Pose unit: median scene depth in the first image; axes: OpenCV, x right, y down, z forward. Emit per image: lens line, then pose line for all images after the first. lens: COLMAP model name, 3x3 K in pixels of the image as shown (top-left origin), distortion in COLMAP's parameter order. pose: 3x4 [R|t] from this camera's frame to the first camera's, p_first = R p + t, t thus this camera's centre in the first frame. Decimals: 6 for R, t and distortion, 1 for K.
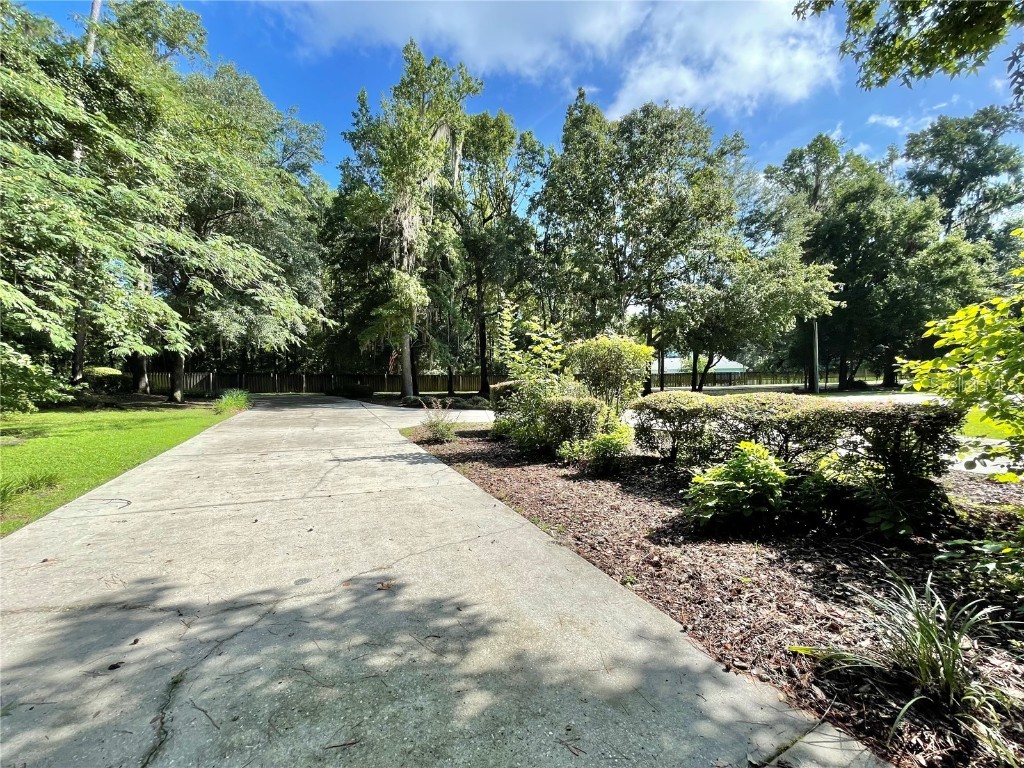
lens RADIAL K [[406.3, 0, 506.5], [0, 406.3, 385.4], [0, 0, 1]] dist [-0.001432, 0.000167]
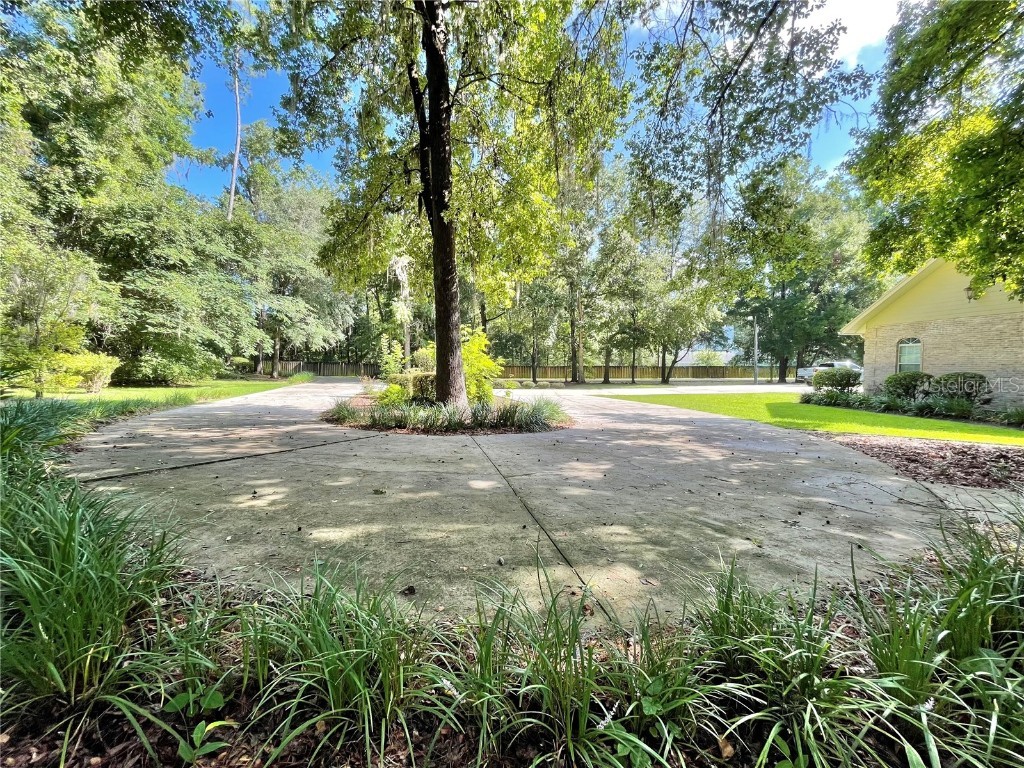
lens RADIAL K [[406.3, 0, 506.5], [0, 406.3, 385.4], [0, 0, 1]] dist [-0.001432, 0.000167]
pose [[0.980709, 0.023113, -0.194100, 0.915678], [-0.018921, 0.999547, 0.023421, 0.018682], [0.194554, -0.019297, 0.980702, -0.945560]]
